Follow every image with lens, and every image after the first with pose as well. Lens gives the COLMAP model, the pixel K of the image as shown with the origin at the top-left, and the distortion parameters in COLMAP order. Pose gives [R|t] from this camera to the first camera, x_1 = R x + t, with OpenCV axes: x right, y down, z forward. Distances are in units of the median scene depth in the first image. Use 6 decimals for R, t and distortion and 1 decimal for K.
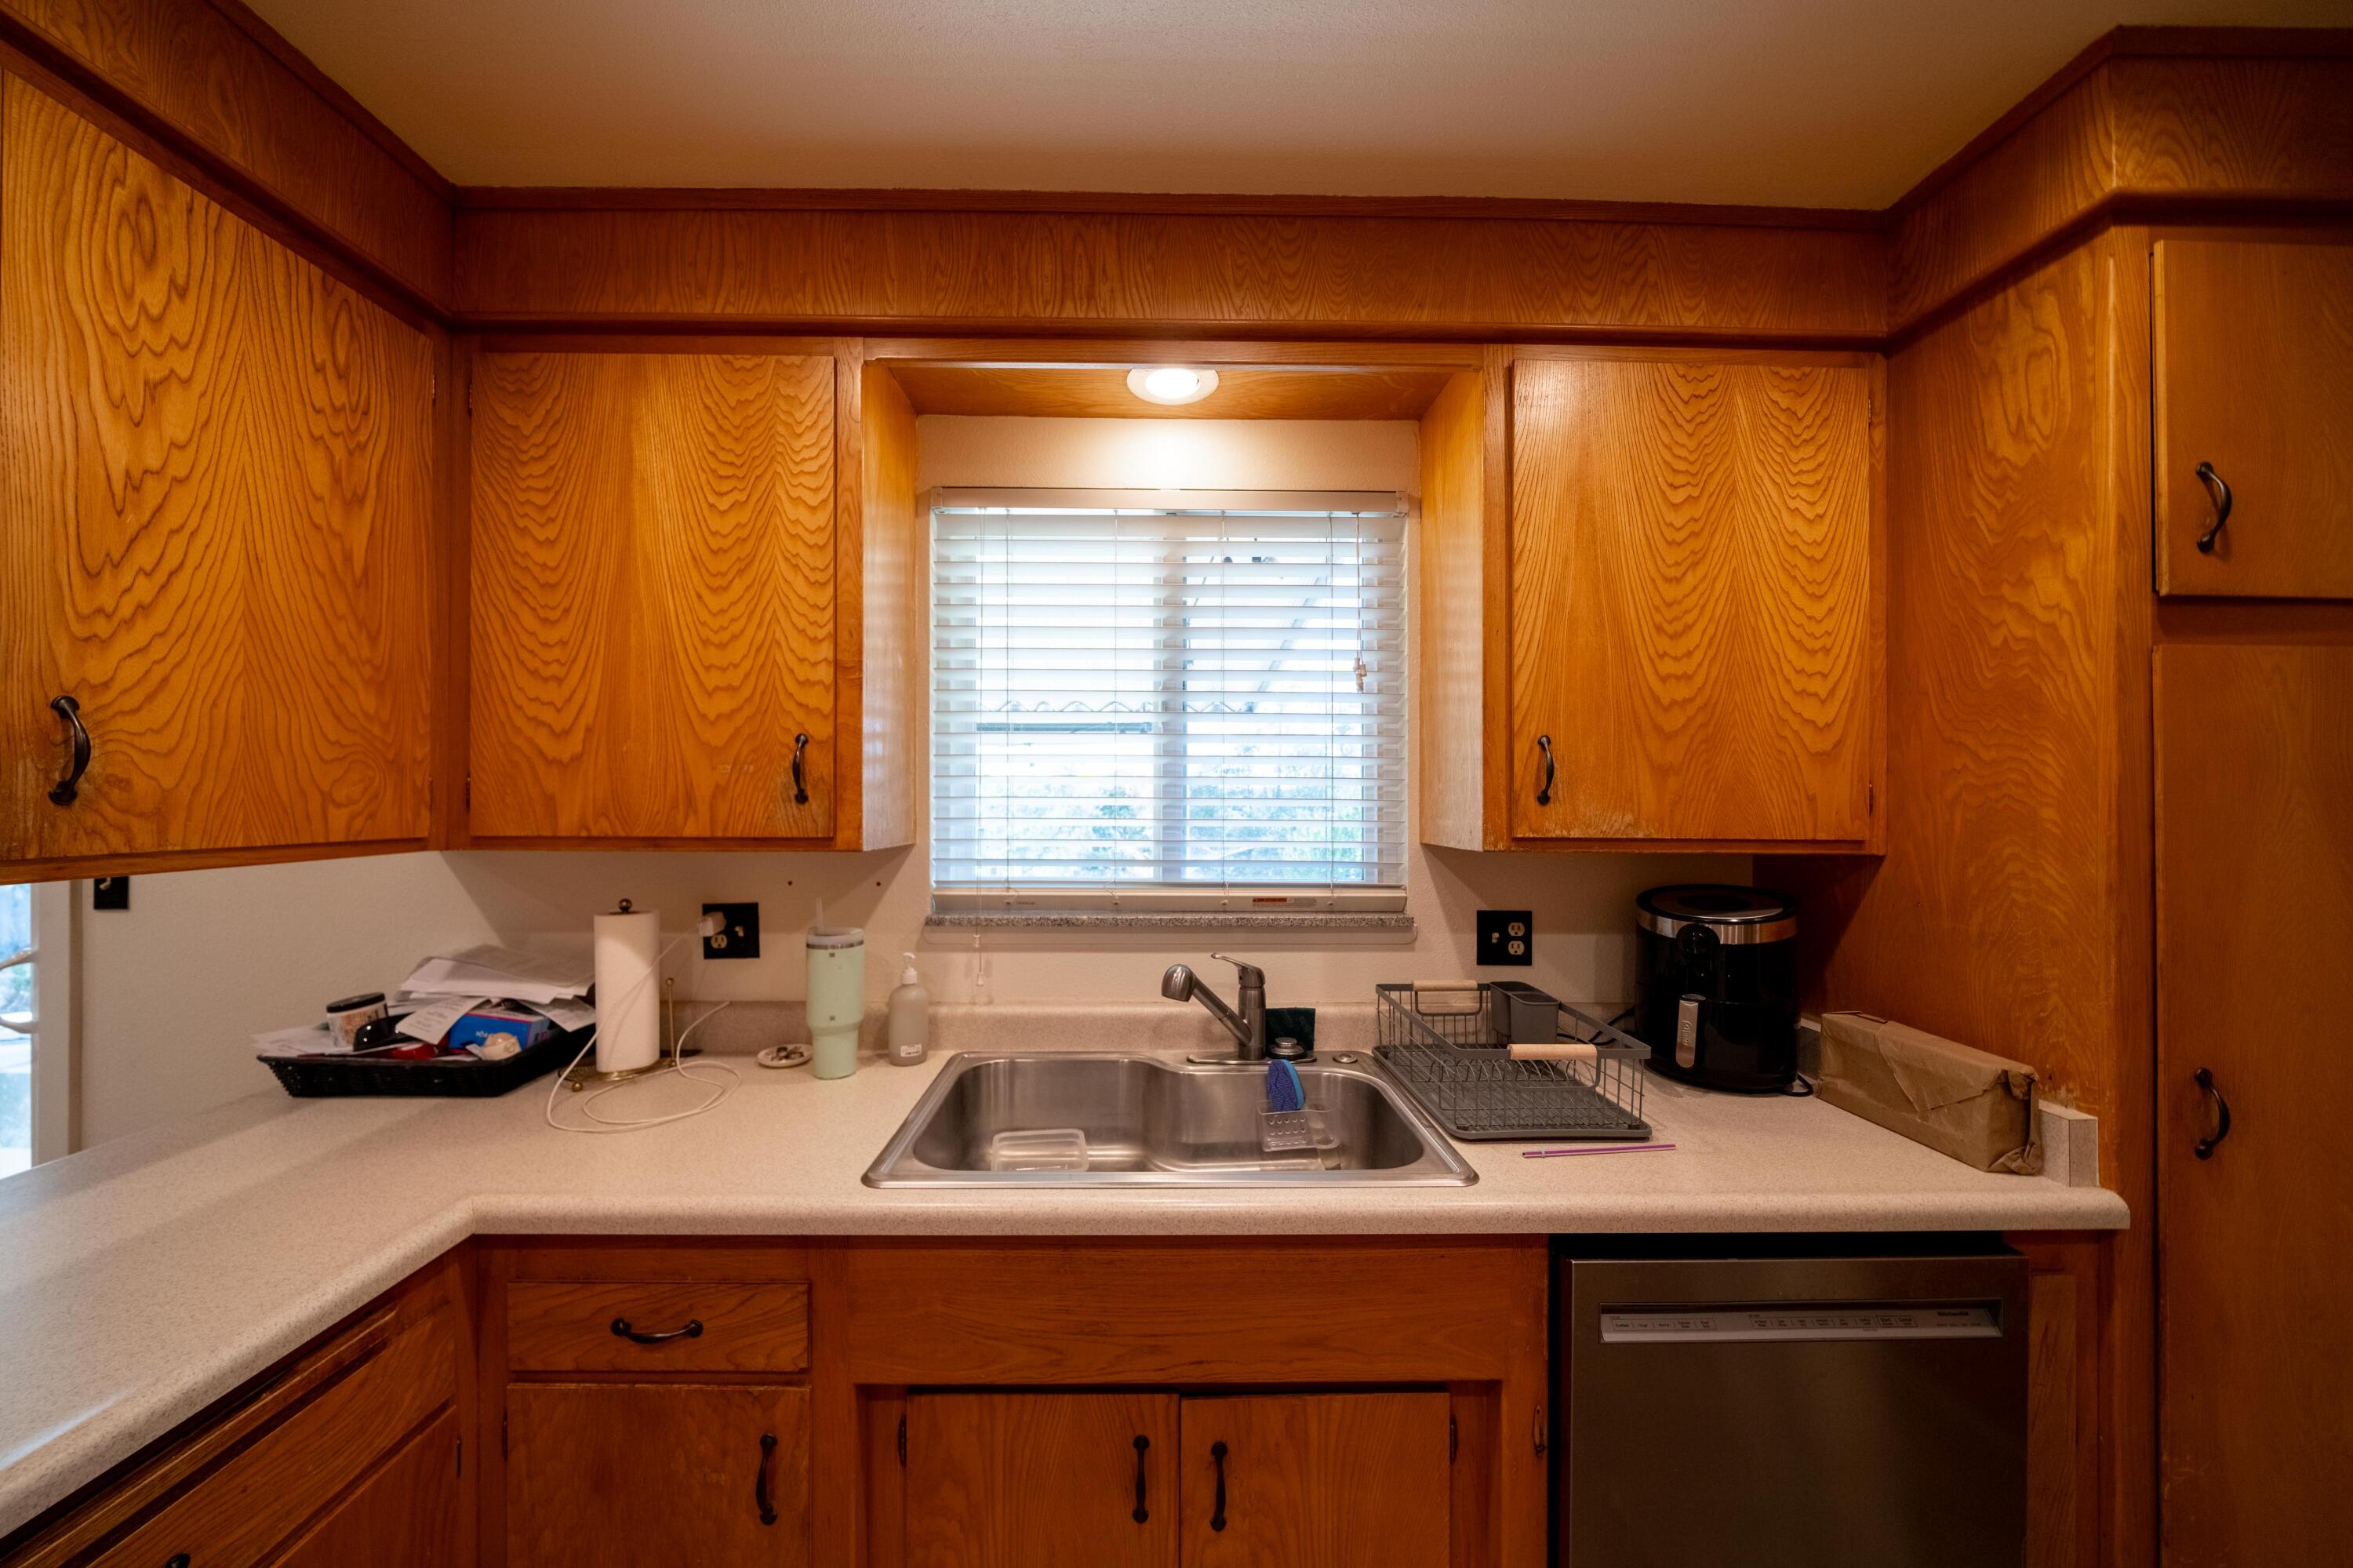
lens RADIAL K [[827.6, 0, 1171.5], [0, 827.6, 808.3], [0, 0, 1]] dist [-0.000389, -0.000031]
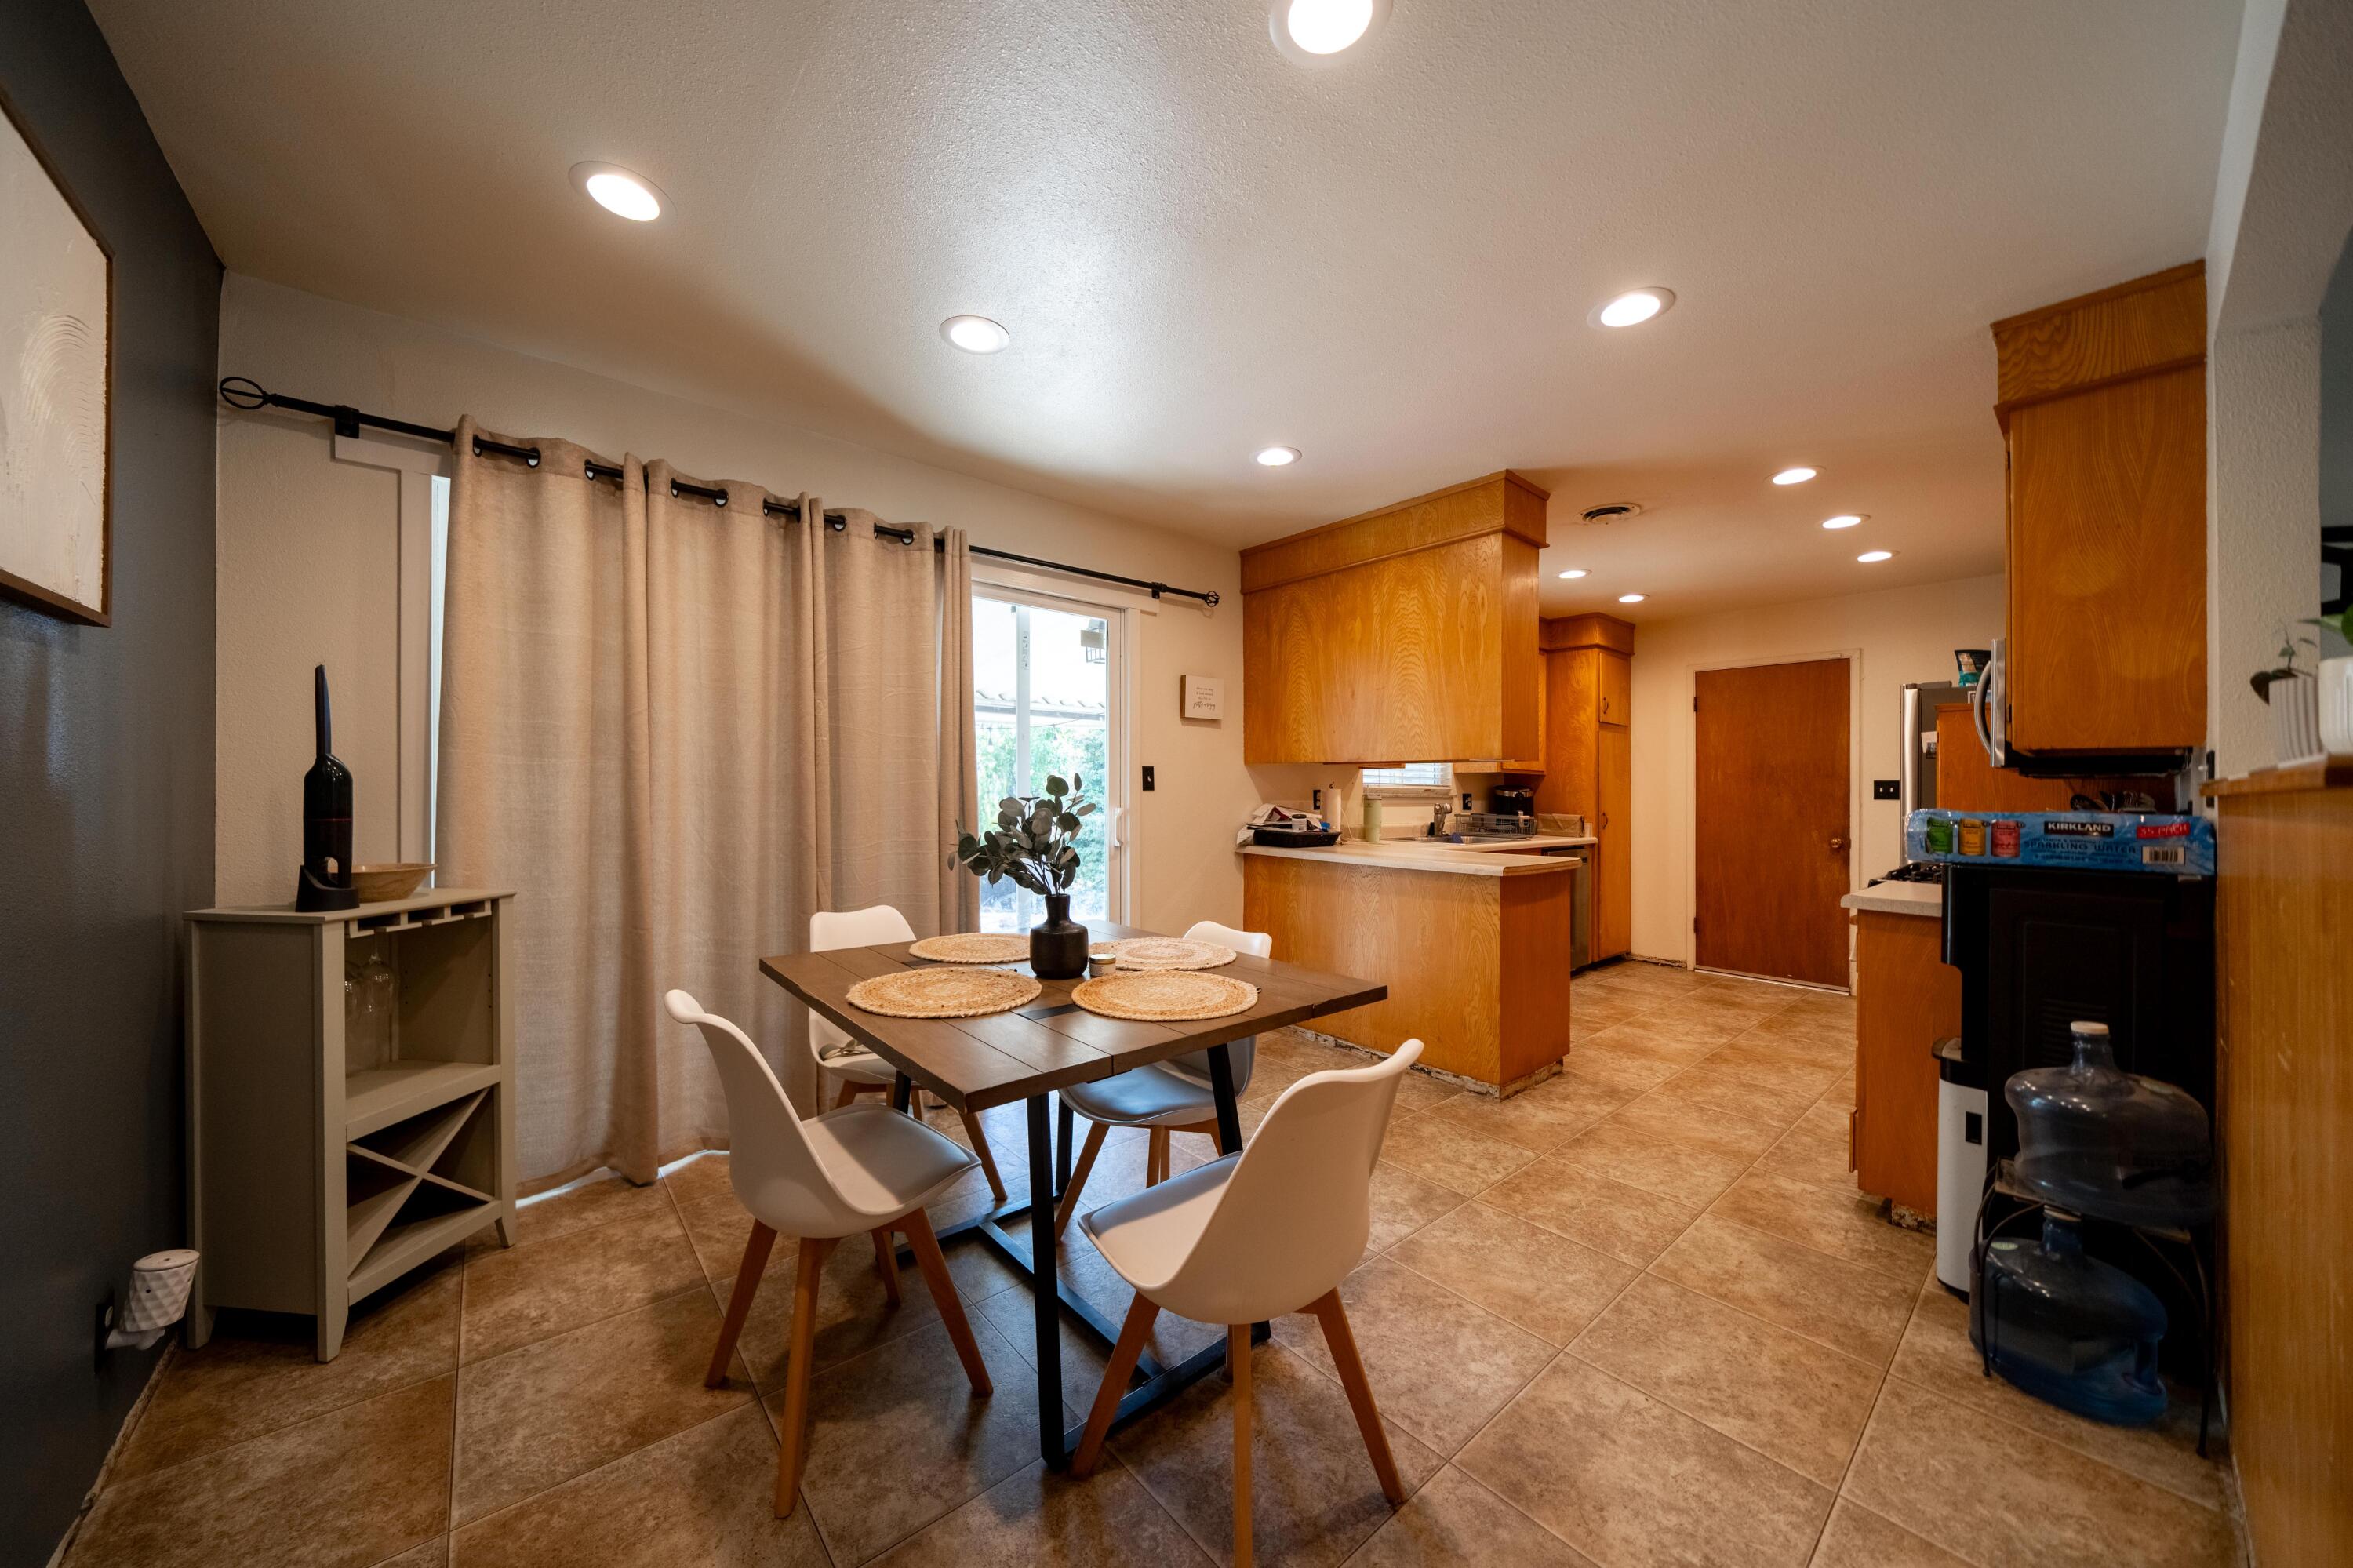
lens RADIAL K [[807.7, 0, 1176.5], [0, 807.7, 784.0], [0, 0, 1]] dist [-0.001624, -0.000206]
pose [[0.773066, 0.003332, 0.634317, -3.805161], [-0.002301, 0.999994, -0.002449, 0.143356], [-0.634322, 0.000434, 0.773069, -1.149063]]
